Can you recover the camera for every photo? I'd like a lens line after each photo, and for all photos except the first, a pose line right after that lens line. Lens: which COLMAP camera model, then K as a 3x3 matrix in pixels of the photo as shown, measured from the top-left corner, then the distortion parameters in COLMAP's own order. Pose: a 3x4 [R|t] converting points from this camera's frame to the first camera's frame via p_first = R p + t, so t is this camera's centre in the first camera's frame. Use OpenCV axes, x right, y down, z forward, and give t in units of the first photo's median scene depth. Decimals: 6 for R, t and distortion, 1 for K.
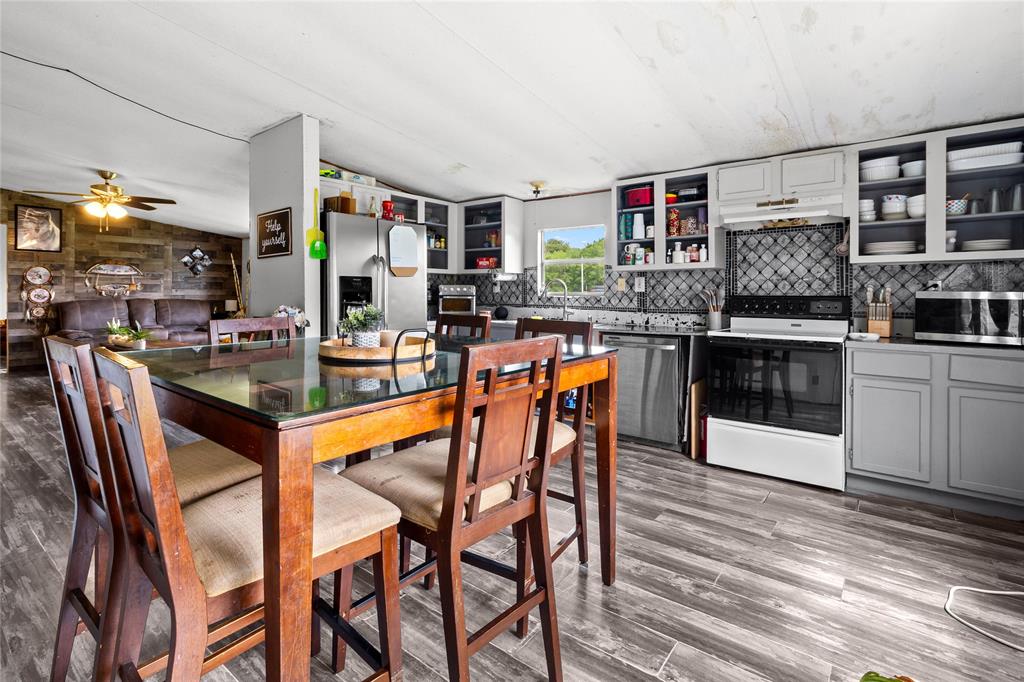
lens RADIAL K [[479.7, 0, 502.5], [0, 479.7, 296.7], [0, 0, 1]] dist [-0.003008, 0.001080]
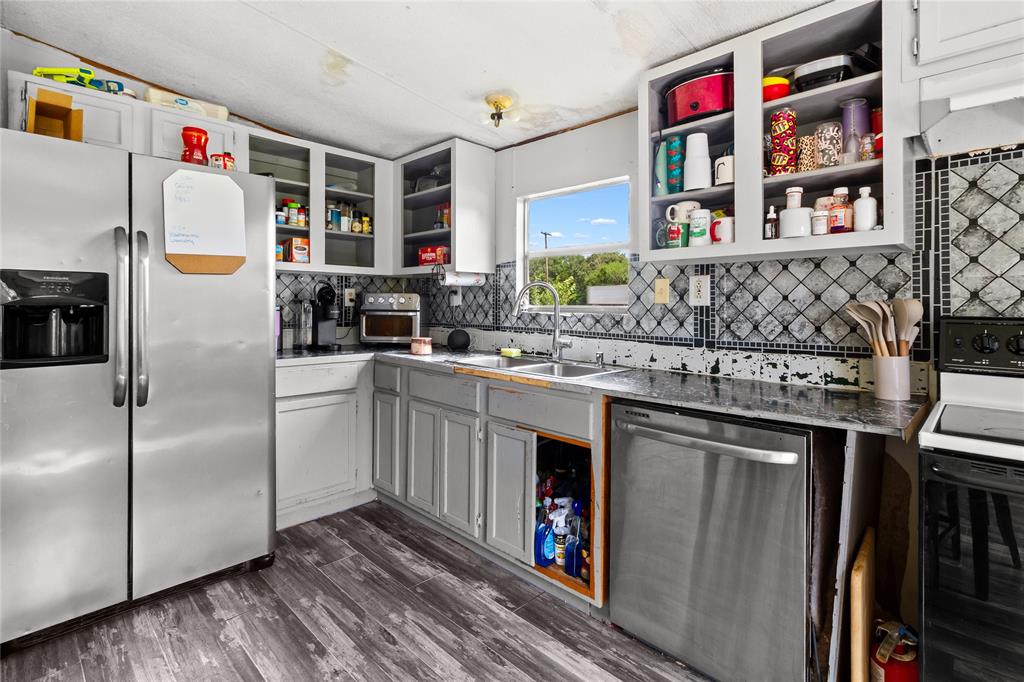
lens RADIAL K [[479.7, 0, 505.6], [0, 479.7, 308.6], [0, 0, 1]] dist [-0.003008, 0.001080]
pose [[0.994251, 0.003517, -0.107019, 0.147253], [-0.003487, 0.999994, 0.000467, -0.006927], [0.107020, -0.000092, 0.994257, 0.511207]]
